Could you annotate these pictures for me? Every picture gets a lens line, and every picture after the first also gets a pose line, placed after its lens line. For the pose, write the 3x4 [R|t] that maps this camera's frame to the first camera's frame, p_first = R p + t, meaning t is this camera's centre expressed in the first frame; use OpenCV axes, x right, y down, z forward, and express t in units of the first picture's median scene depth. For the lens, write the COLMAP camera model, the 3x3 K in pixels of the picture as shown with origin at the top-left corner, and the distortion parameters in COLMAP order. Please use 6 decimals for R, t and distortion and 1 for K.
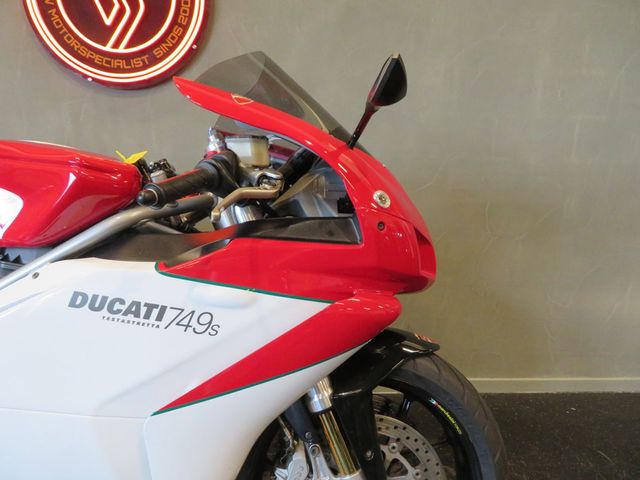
lens RADIAL K [[456.7, 0, 320.0], [0, 456.7, 240.0], [0, 0, 1]] dist [-0.007363, -0.002383]
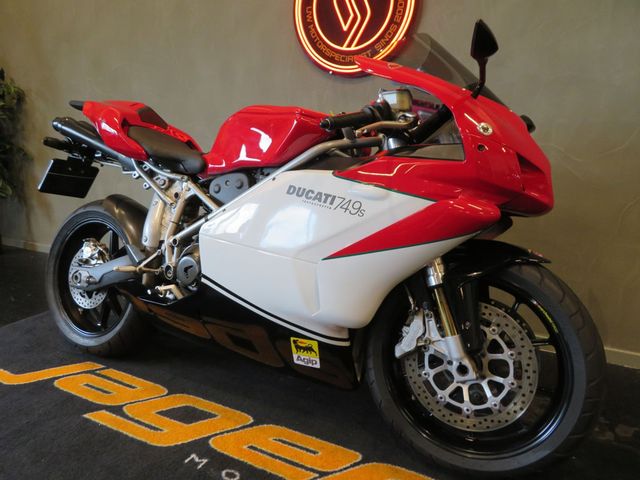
lens RADIAL K [[456.7, 0, 320.0], [0, 456.7, 240.0], [0, 0, 1]] dist [-0.007363, -0.002383]
pose [[0.858721, 0.086427, -0.505102, 0.394471], [-0.084532, 0.996062, 0.026720, 0.226757], [0.505423, 0.019752, 0.862646, -0.382057]]
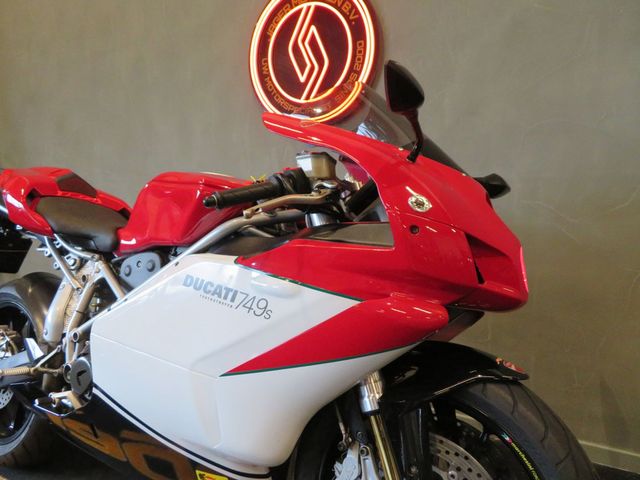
lens RADIAL K [[456.7, 0, 320.0], [0, 456.7, 240.0], [0, 0, 1]] dist [-0.007363, -0.002383]
pose [[0.840782, 0.015551, -0.541151, 0.457431], [-0.062894, 0.995625, -0.069107, 0.067447], [0.537709, 0.092139, 0.838081, 0.047890]]
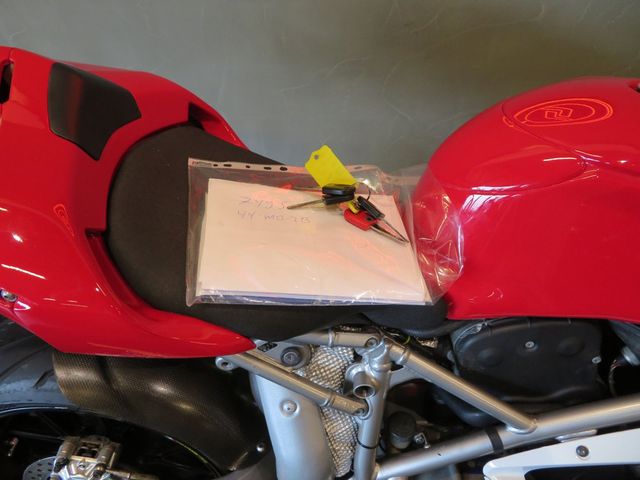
lens RADIAL K [[456.7, 0, 320.0], [0, 456.7, 240.0], [0, 0, 1]] dist [-0.007363, -0.002383]
pose [[0.996241, 0.031455, -0.080716, -1.111528], [0.024044, 0.794741, 0.606472, -0.440479], [0.083225, -0.606133, 0.790997, 0.550205]]
